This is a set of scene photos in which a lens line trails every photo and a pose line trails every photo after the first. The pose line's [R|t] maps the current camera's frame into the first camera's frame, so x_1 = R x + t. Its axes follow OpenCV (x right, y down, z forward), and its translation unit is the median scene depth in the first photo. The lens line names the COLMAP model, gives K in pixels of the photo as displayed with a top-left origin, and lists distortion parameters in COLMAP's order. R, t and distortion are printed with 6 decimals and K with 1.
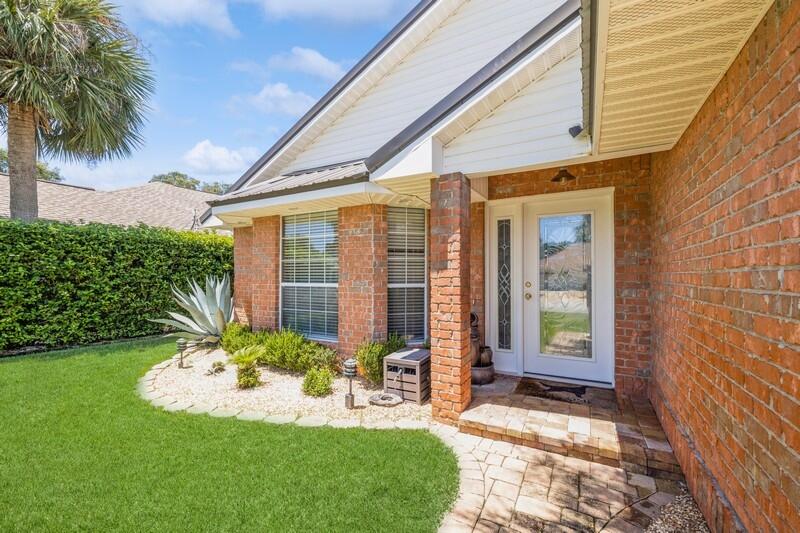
lens RADIAL K [[339.6, 0, 400.0], [0, 339.6, 266.5], [0, 0, 1]] dist [0.001954, 0.000115]
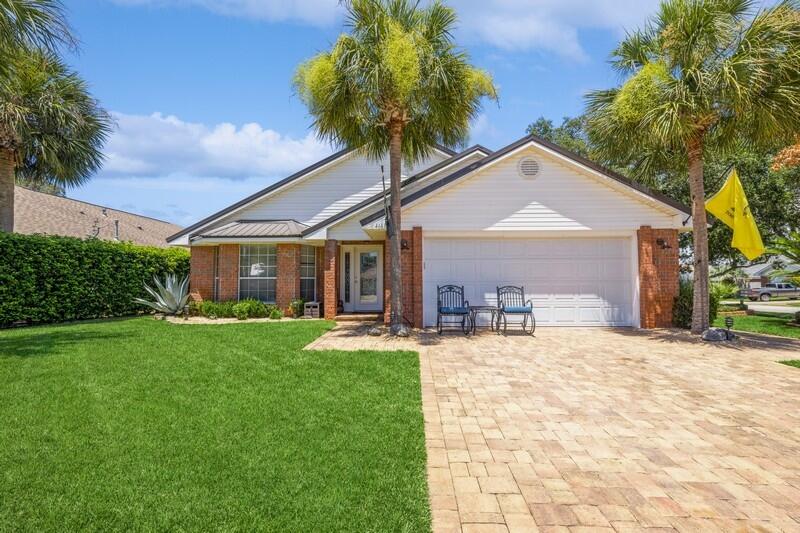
lens RADIAL K [[339.6, 0, 400.0], [0, 339.6, 266.5], [0, 0, 1]] dist [0.001954, 0.000115]
pose [[0.890162, 0.022519, 0.455088, -0.496566], [-0.009693, 0.999488, -0.030498, 0.042178], [-0.455541, 0.022737, 0.889924, -1.431543]]
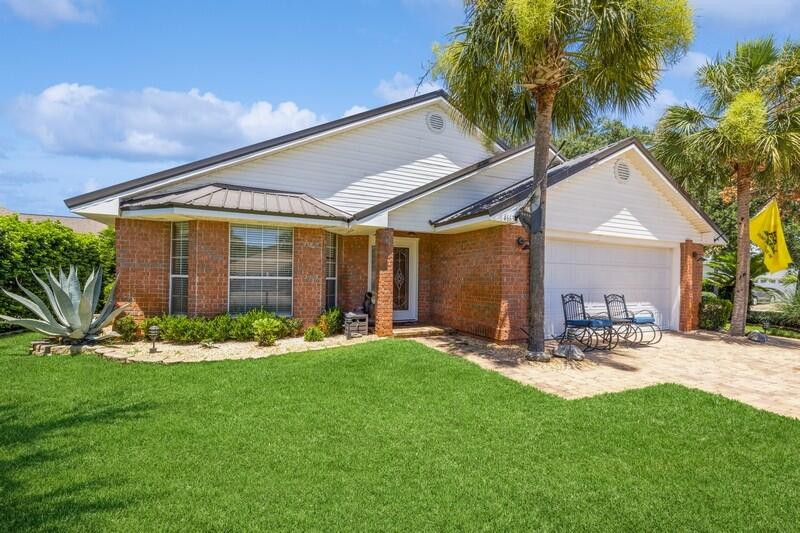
lens RADIAL K [[339.6, 0, 400.0], [0, 339.6, 266.5], [0, 0, 1]] dist [0.001954, 0.000115]
pose [[0.598071, 0.035552, 0.800654, -1.149601], [-0.034923, 0.999223, -0.018283, 0.015425], [-0.800682, -0.017027, 0.598848, -0.296078]]
